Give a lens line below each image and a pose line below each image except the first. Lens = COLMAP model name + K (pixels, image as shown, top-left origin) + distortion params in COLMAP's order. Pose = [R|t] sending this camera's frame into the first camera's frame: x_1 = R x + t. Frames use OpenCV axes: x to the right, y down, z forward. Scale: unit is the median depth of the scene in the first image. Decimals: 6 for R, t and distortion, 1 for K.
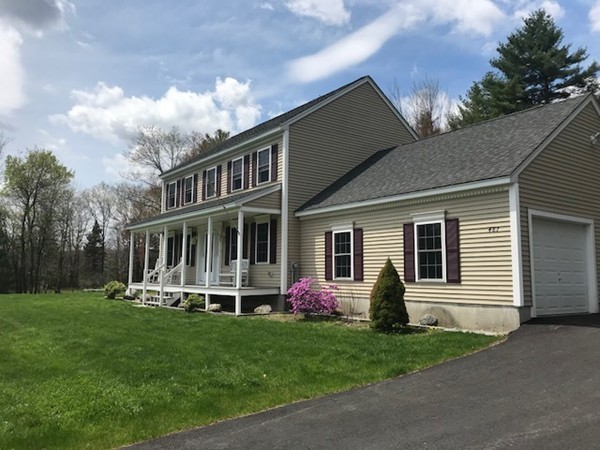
lens RADIAL K [[493.6, 0, 300.0], [0, 493.6, 225.0], [0, 0, 1]] dist [-0.000064, -0.008233]
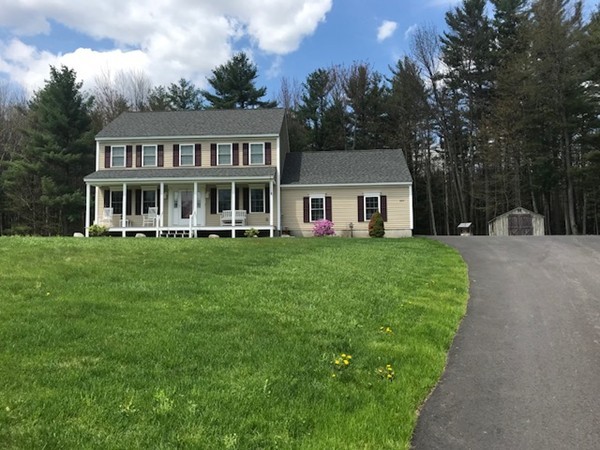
lens RADIAL K [[477.8, 0, 300.8], [0, 477.8, 235.8], [0, 0, 1]] dist [0.071794, -0.009037]
pose [[0.663049, 0.022720, 0.748231, -1.312120], [-0.065742, 0.997445, 0.027970, 0.111553], [-0.745684, -0.067735, 0.662848, -0.211867]]
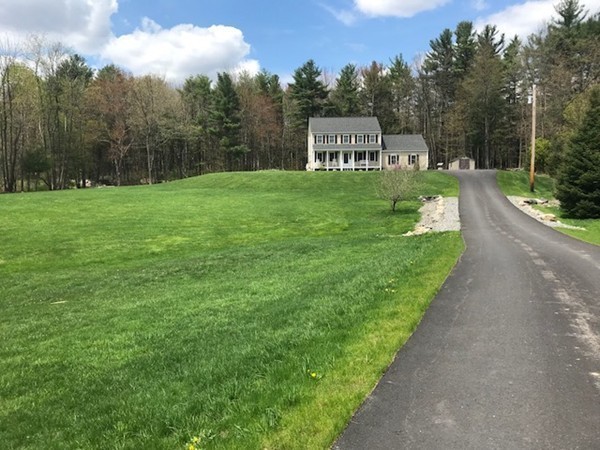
lens RADIAL K [[477.8, 0, 300.8], [0, 477.8, 235.8], [0, 0, 1]] dist [0.071794, -0.009037]
pose [[0.580841, -0.091401, 0.808869, -4.527601], [-0.069774, 0.984429, 0.161343, 0.096926], [-0.811021, -0.150153, 0.565419, -1.182581]]
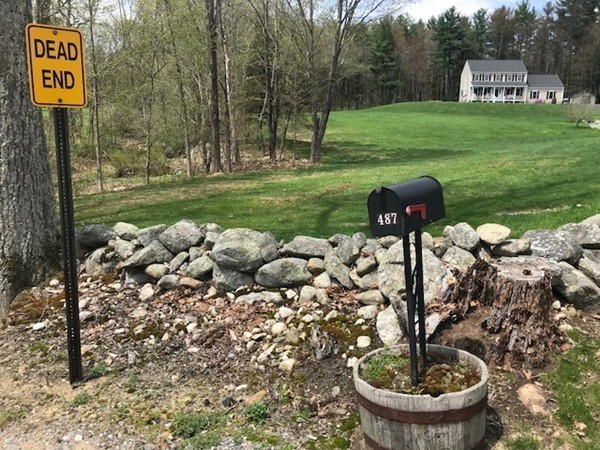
lens RADIAL K [[493.6, 0, 300.0], [0, 493.6, 225.0], [0, 0, 1]] dist [-0.000064, -0.008233]
pose [[0.677438, -0.148627, 0.720408, -6.880812], [-0.084472, 0.957176, 0.276908, 0.157868], [-0.730713, -0.248442, 0.635873, -1.326281]]
